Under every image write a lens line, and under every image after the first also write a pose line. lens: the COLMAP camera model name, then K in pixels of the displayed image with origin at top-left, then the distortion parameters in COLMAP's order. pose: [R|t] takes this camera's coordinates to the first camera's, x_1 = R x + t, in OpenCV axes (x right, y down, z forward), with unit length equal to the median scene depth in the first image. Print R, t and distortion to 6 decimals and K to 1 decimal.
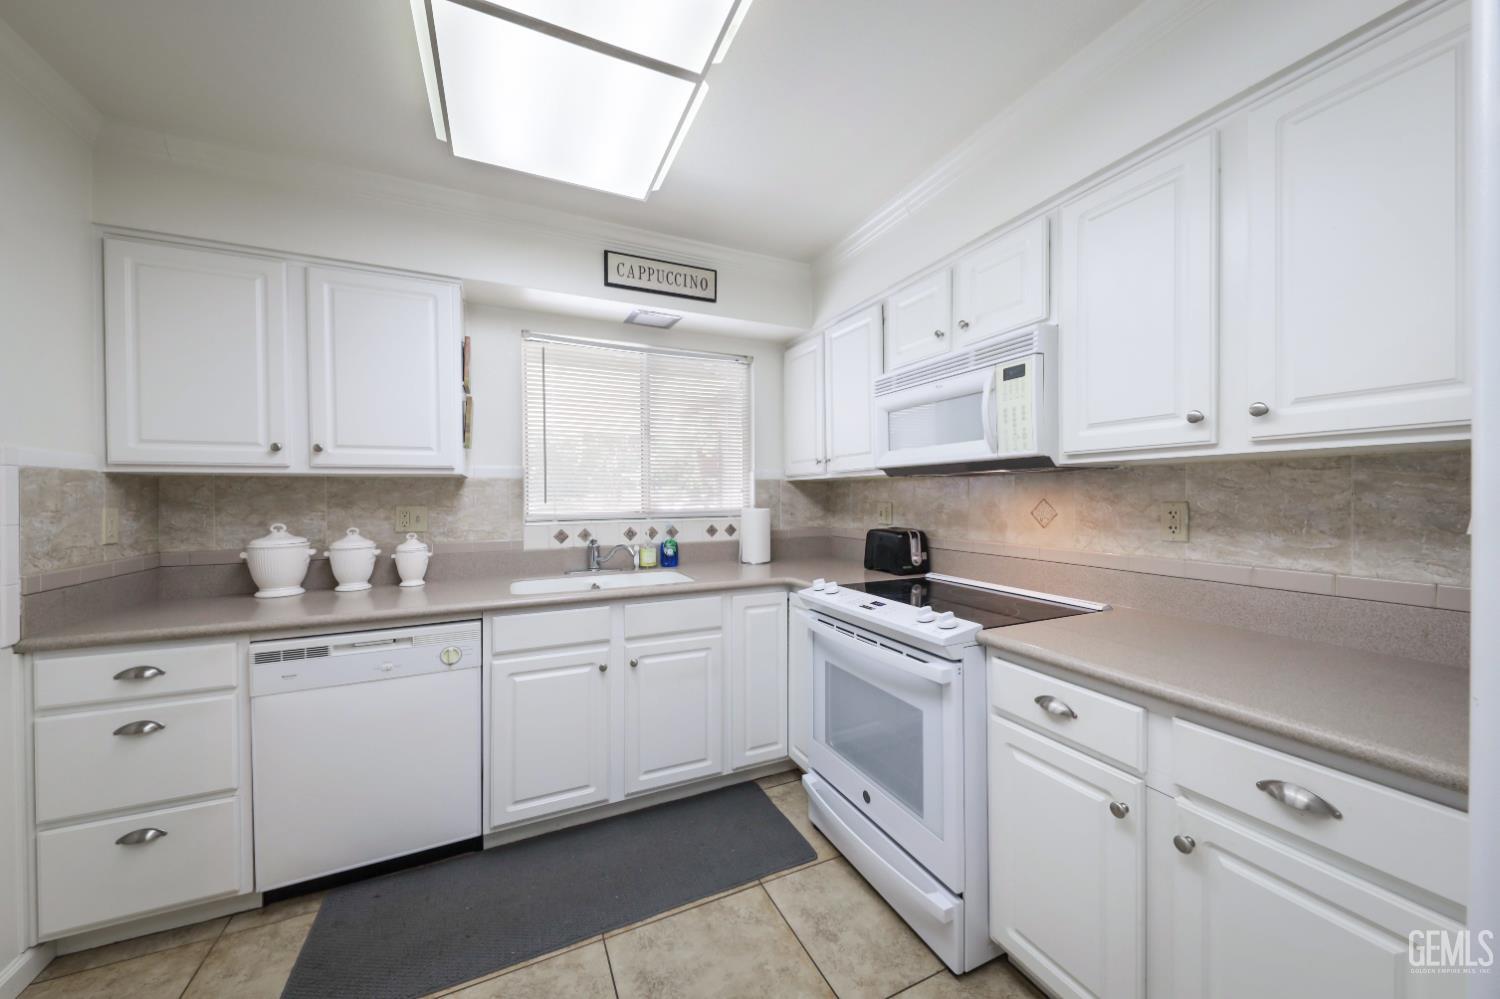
lens RADIAL K [[538.3, 0, 758.8], [0, 538.3, 501.0], [0, 0, 1]] dist [0.013636, -0.003864]
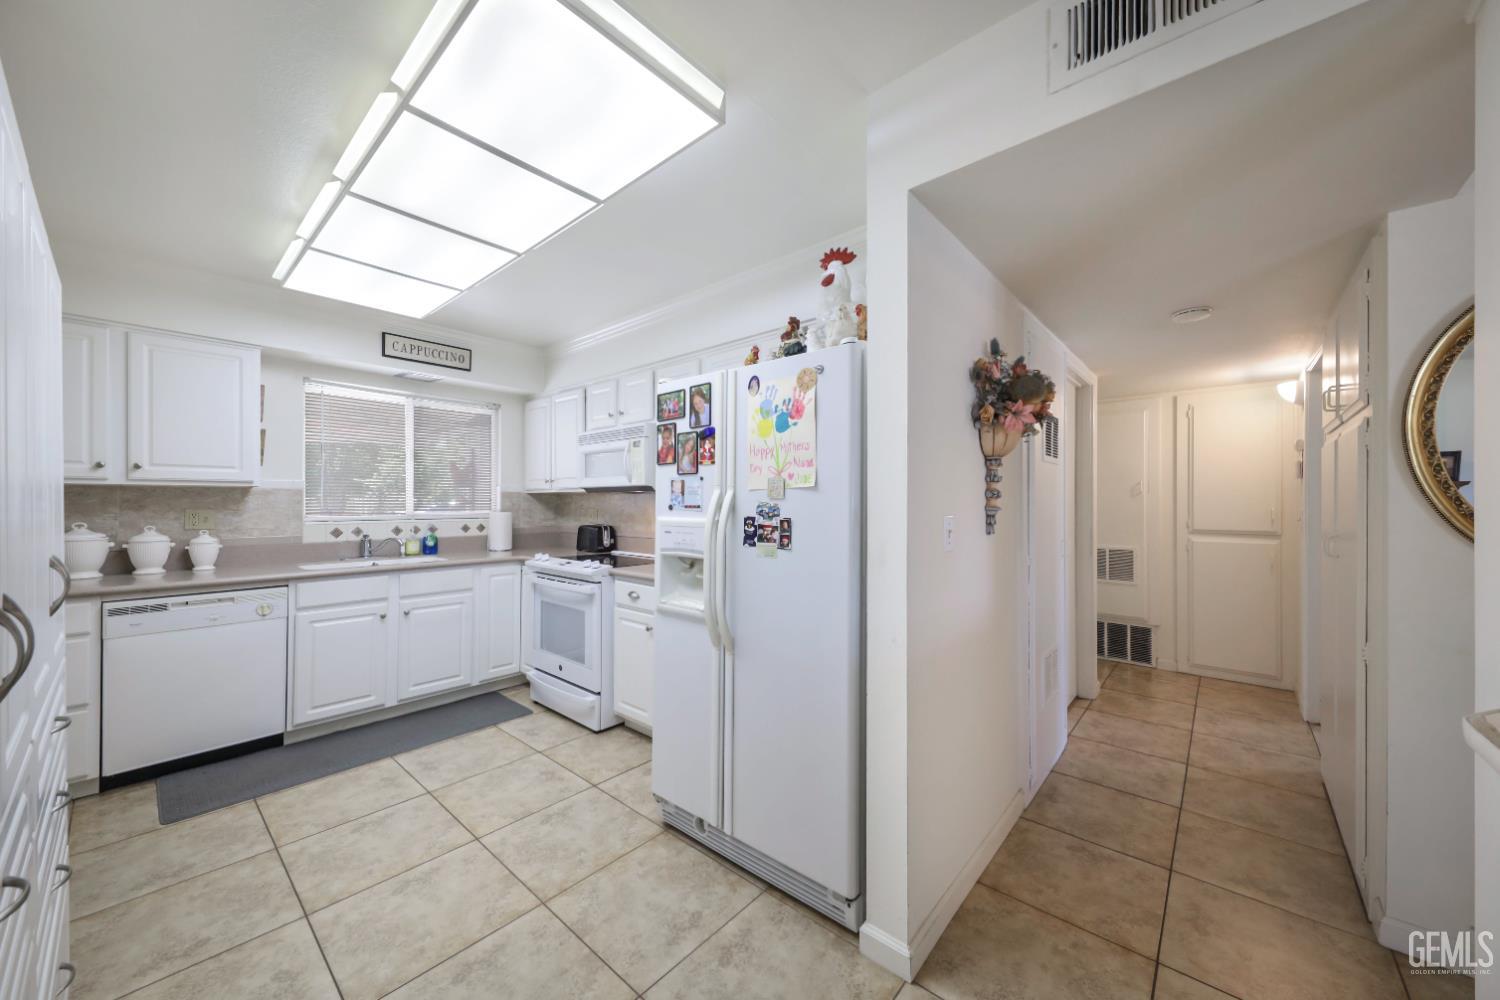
lens RADIAL K [[538.3, 0, 758.8], [0, 538.3, 501.5], [0, 0, 1]] dist [0.013636, -0.003864]
pose [[0.915797, 0.009721, 0.401523, 0.059460], [-0.003996, 0.999878, -0.015093, 0.005190], [-0.401621, 0.012218, 0.915725, -0.762123]]
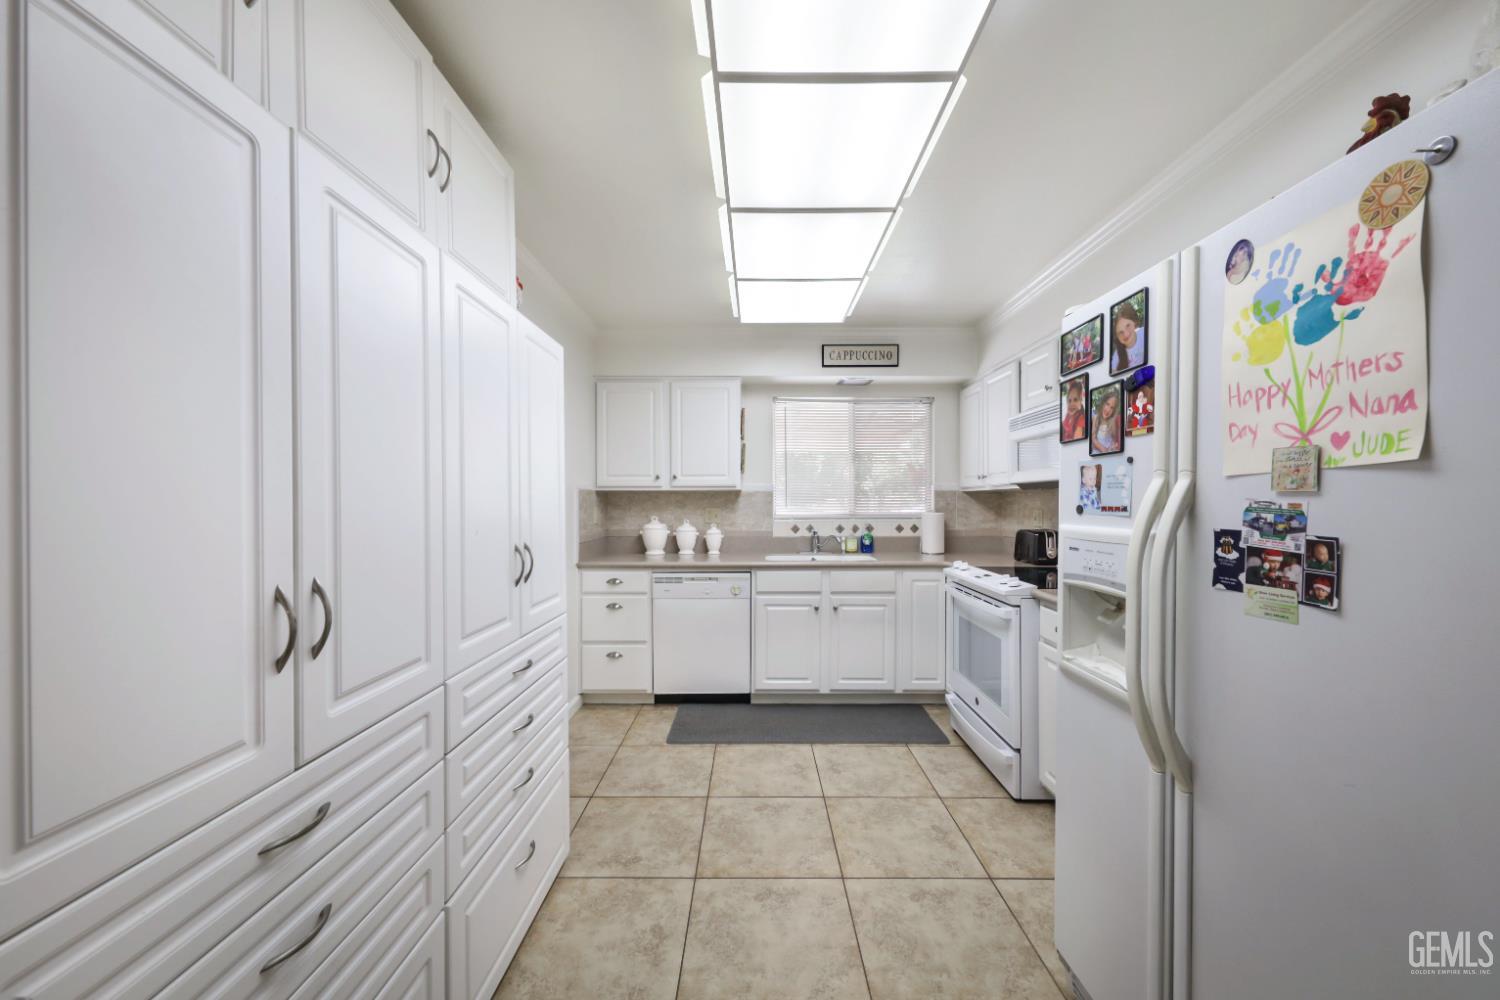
lens RADIAL K [[546.3, 0, 755.2], [0, 546.3, 503.3], [0, 0, 1]] dist [0.008775, -0.000264]
pose [[0.902247, 0.006397, -0.431173, 0.235618], [-0.009192, 0.999948, -0.004399, 0.000880], [0.431122, 0.007933, 0.902259, -0.531202]]
